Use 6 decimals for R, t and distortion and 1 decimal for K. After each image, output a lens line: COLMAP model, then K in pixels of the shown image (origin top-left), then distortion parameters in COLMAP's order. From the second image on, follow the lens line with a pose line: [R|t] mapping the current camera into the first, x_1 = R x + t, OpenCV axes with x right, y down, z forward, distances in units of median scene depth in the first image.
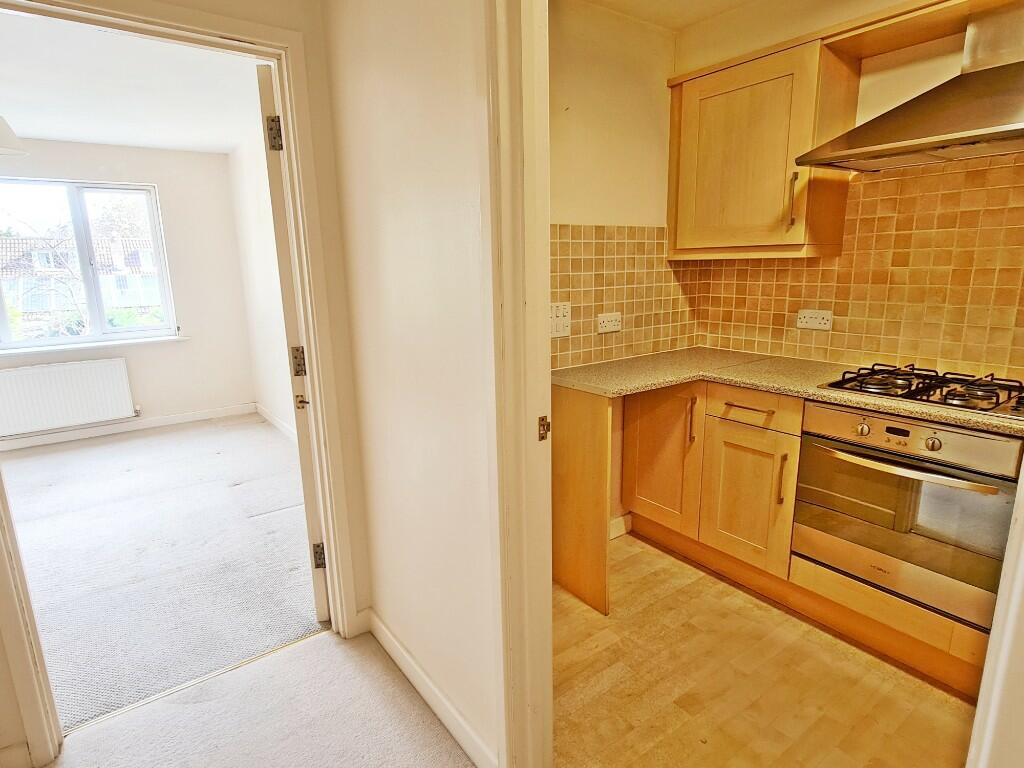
lens RADIAL K [[564.4, 0, 508.4], [0, 564.4, 386.3], [0, 0, 1]] dist [-0.000291, -0.001683]
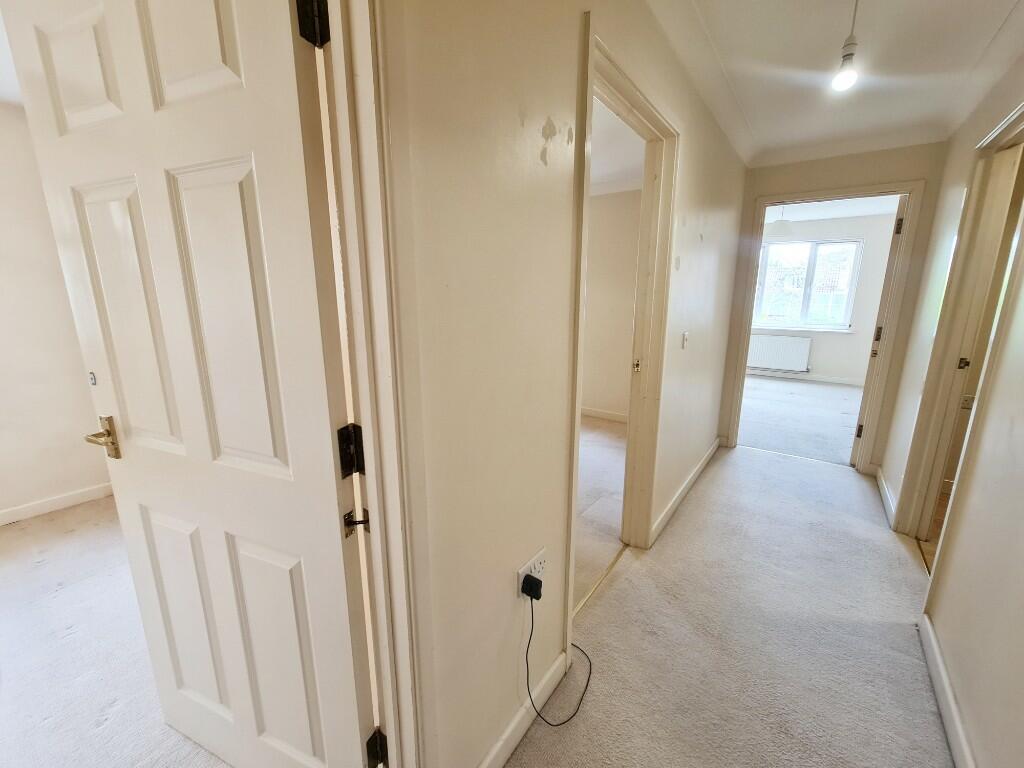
lens RADIAL K [[414.7, 0, 512.0], [0, 414.7, 384.0], [0, 0, 1]] dist [-0.002235, -0.000569]
pose [[0.307208, 0.232183, -0.922884, 0.565800], [-0.212029, 0.962103, 0.171470, 0.135278], [0.927721, 0.143001, 0.344795, -0.646524]]
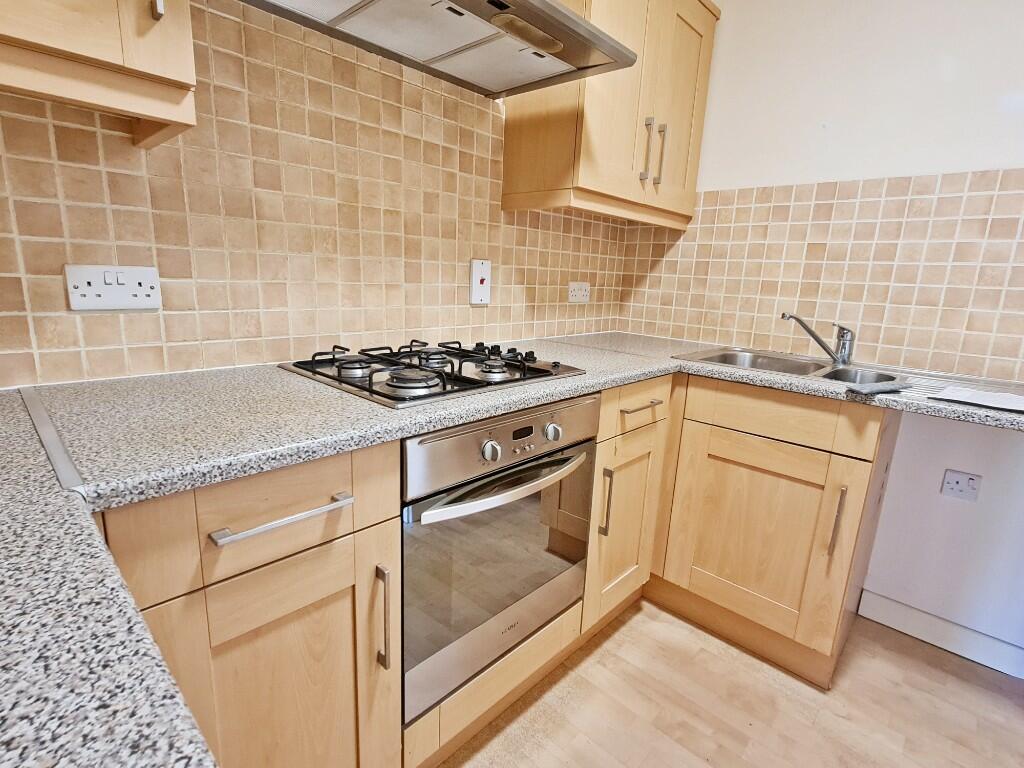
lens RADIAL K [[503.1, 0, 510.3], [0, 503.1, 385.6], [0, 0, 1]] dist [-0.002865, -0.000610]
pose [[-0.185138, -0.201096, 0.961917, 0.098037], [0.172565, 0.956976, 0.233276, -0.093277], [-0.967443, 0.209181, -0.142470, 0.864712]]
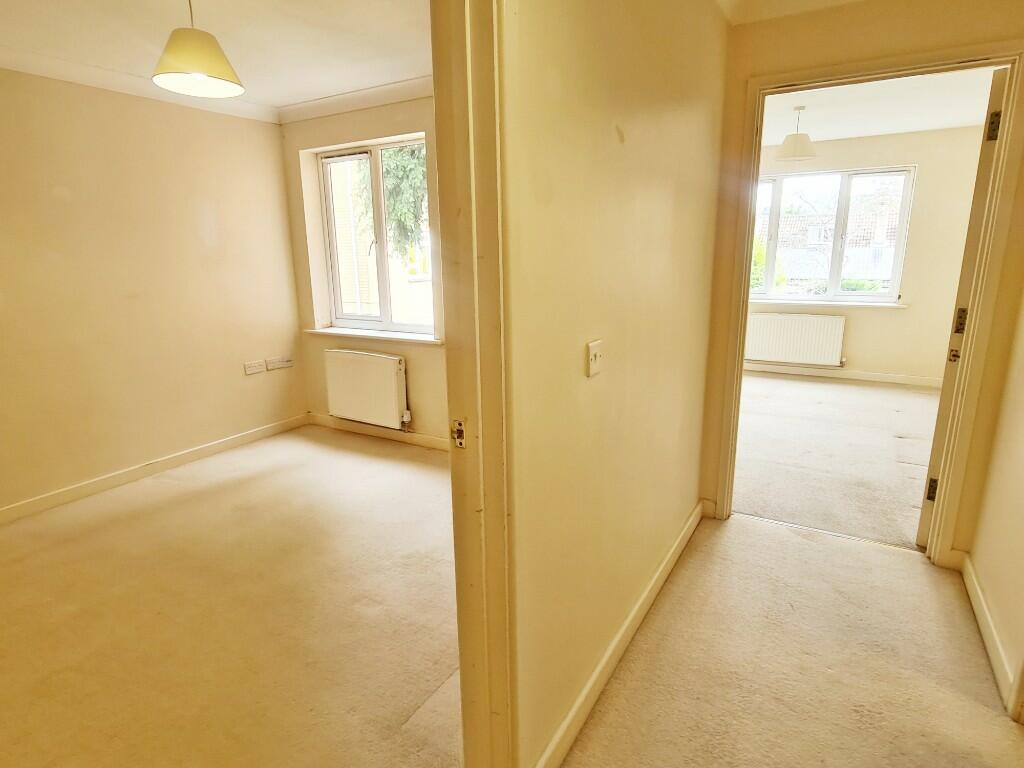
lens RADIAL K [[564.4, 0, 508.4], [0, 564.4, 386.3], [0, 0, 1]] dist [-0.000291, -0.001683]
pose [[0.394831, 0.231183, -0.889192, 0.281931], [-0.190861, 0.967350, 0.166755, 0.061029], [0.898711, 0.103872, 0.426063, -0.285841]]
